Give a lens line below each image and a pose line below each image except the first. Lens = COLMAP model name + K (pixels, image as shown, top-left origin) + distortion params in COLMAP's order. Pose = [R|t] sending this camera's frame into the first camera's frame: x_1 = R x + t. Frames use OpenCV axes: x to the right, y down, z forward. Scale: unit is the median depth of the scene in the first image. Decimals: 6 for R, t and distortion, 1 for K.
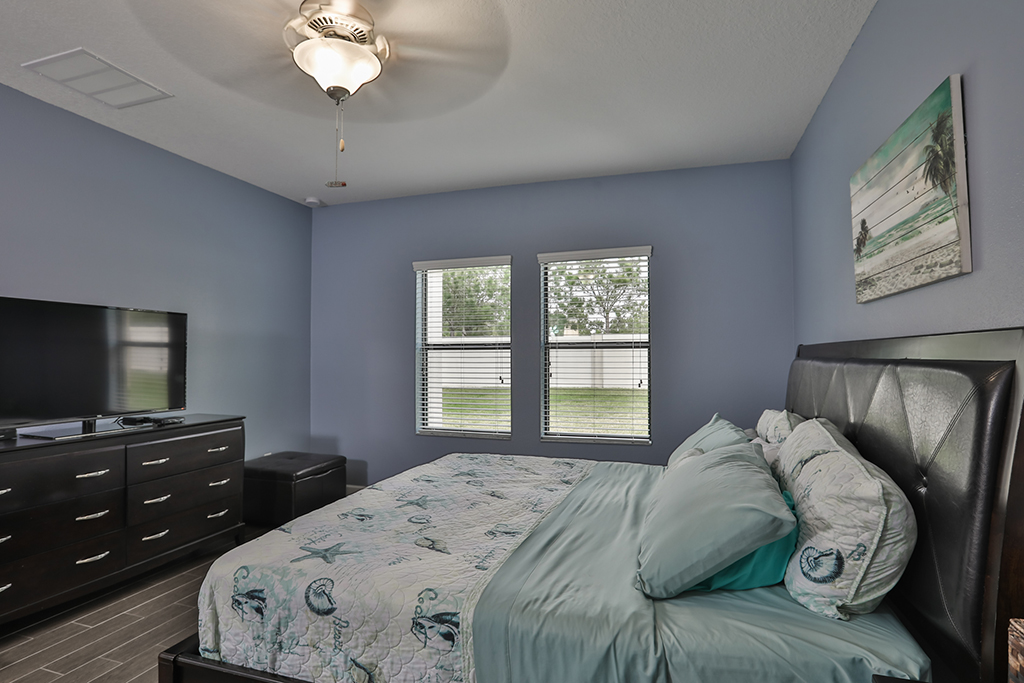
lens RADIAL K [[508.5, 0, 514.4], [0, 508.5, 351.1], [0, 0, 1]] dist [-0.037701, 0.000465]
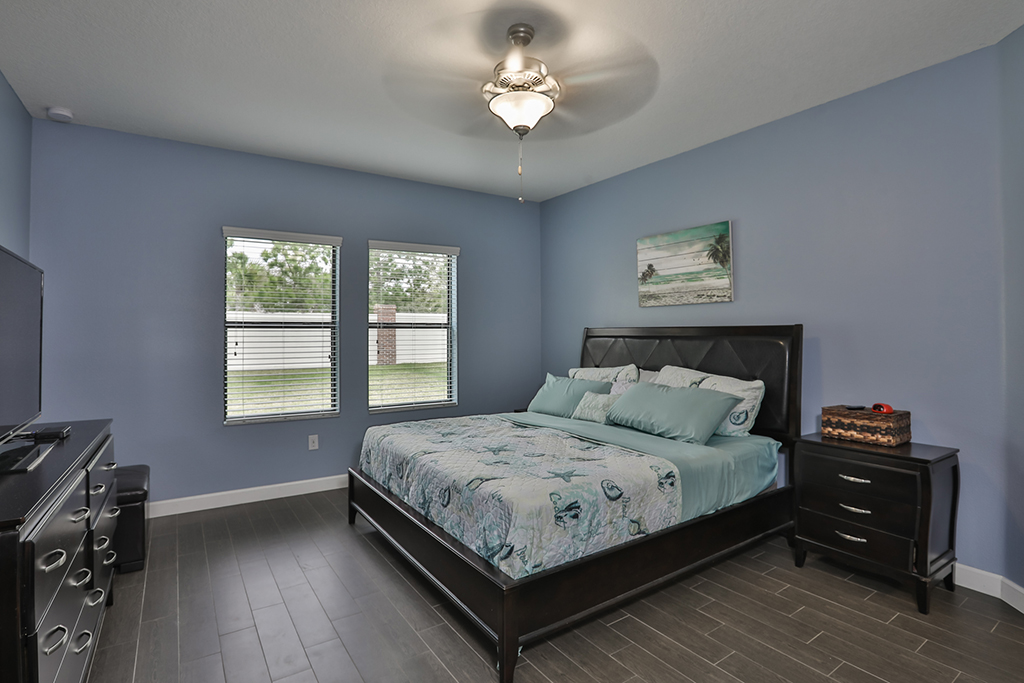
lens RADIAL K [[519.8, 0, 514.0], [0, 519.8, 329.3], [0, 0, 1]] dist [-0.081462, 0.000063]
pose [[0.624742, 0.008471, 0.780786, -1.347737], [-0.006837, 0.999962, -0.005379, 0.003607], [-0.780802, -0.001978, 0.624776, 0.180835]]
